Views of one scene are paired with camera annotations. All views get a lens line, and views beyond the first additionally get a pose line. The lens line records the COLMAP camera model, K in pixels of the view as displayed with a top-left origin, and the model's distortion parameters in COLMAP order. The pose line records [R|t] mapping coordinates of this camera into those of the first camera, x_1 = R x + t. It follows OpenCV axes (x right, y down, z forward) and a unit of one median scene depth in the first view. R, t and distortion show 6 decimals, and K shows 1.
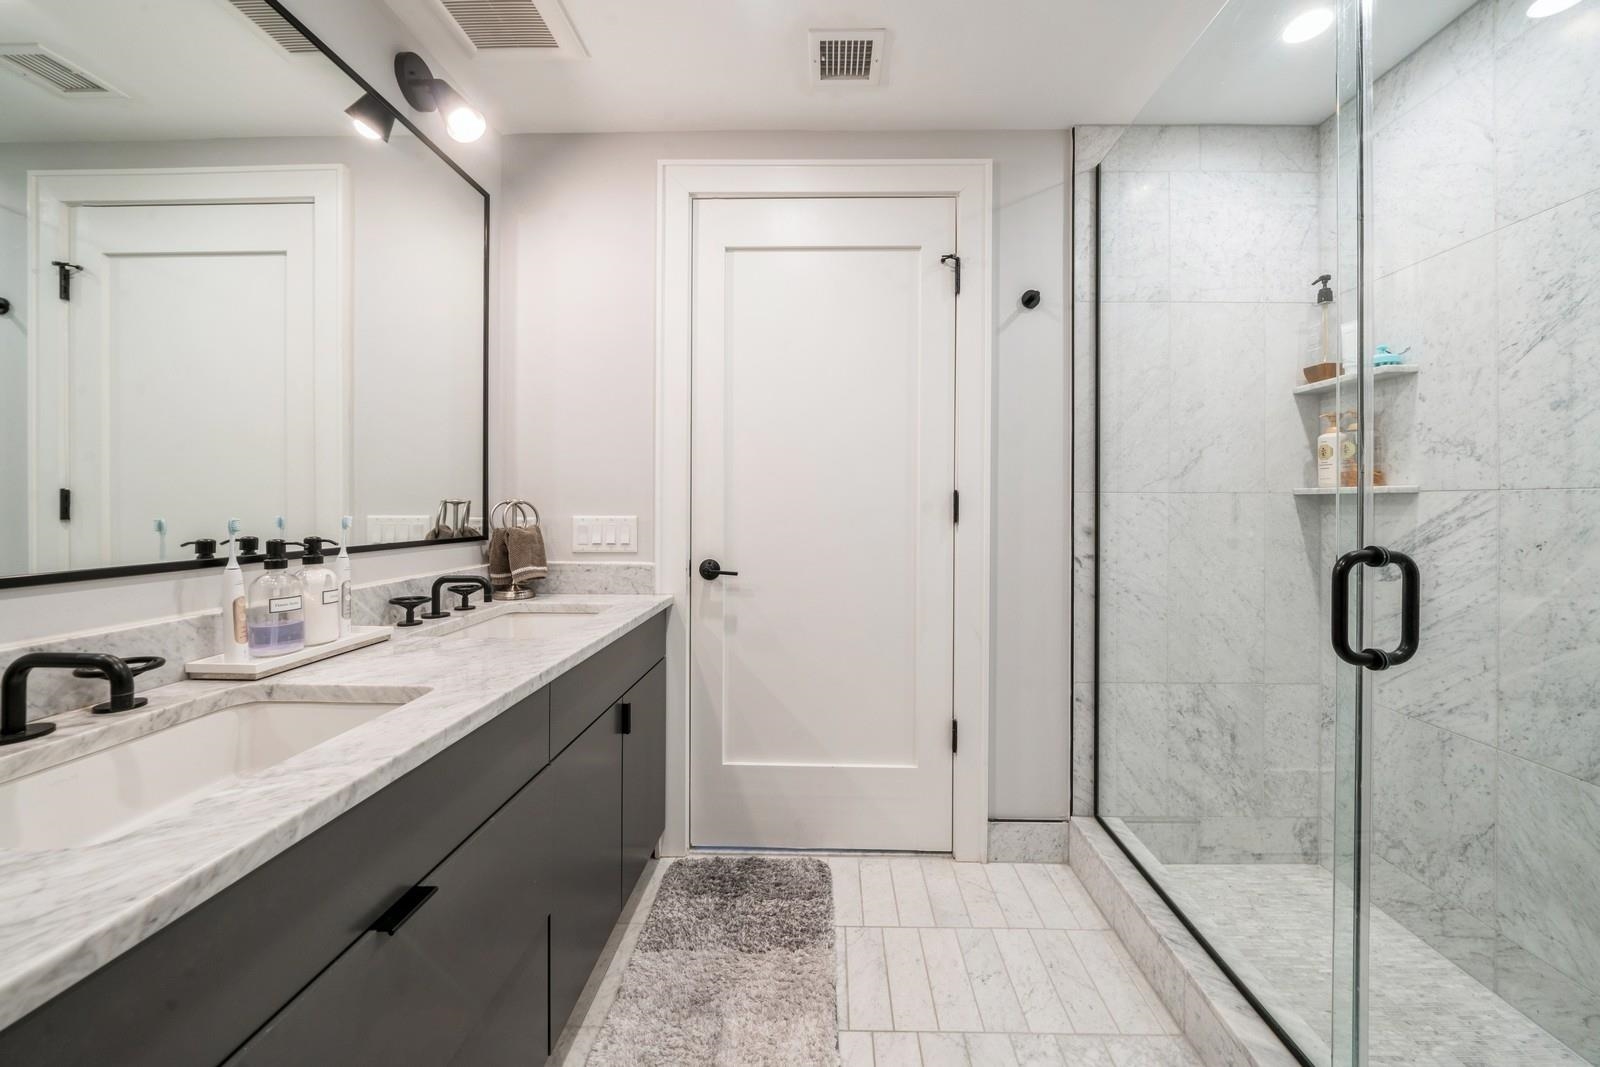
lens RADIAL K [[561.4, 0, 821.4], [0, 561.4, 505.0], [0, 0, 1]] dist [-0.008966, 0.000144]
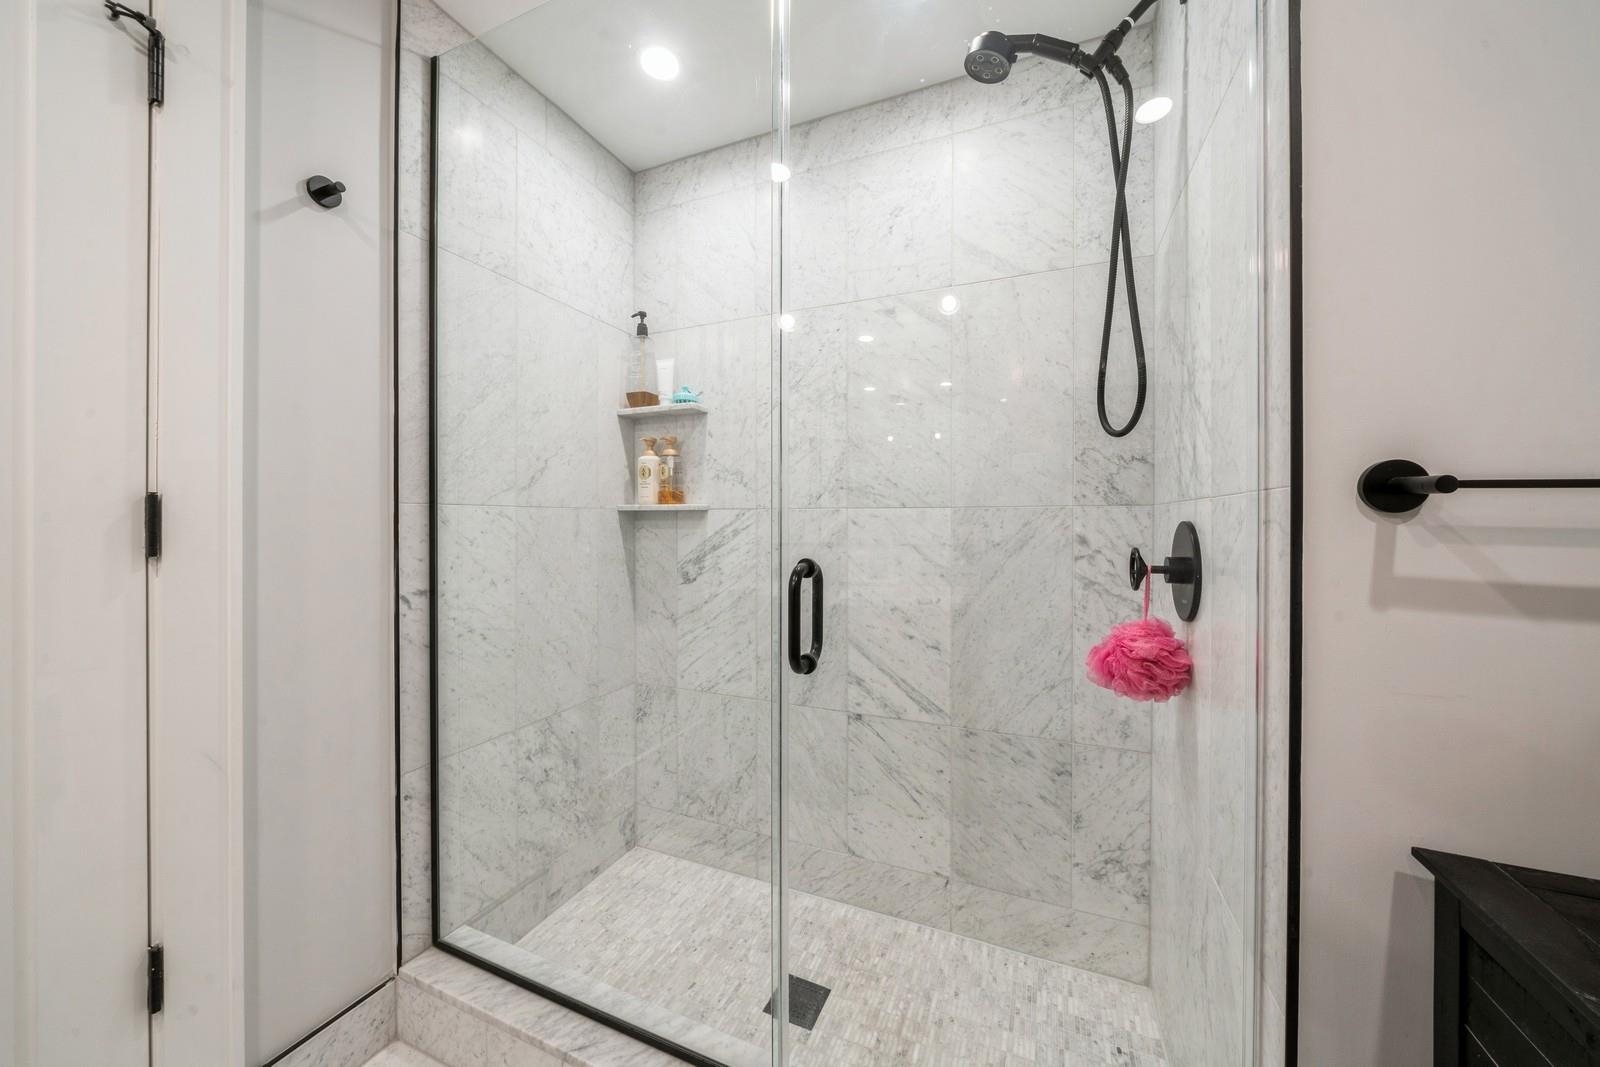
lens RADIAL K [[561.4, 0, 811.5], [0, 561.4, 522.5], [0, 0, 1]] dist [-0.008966, 0.000144]
pose [[0.370571, -0.006544, 0.928781, -0.002751], [0.002219, 0.999979, 0.006160, -0.001581], [-0.928801, -0.000221, 0.370578, 0.268313]]
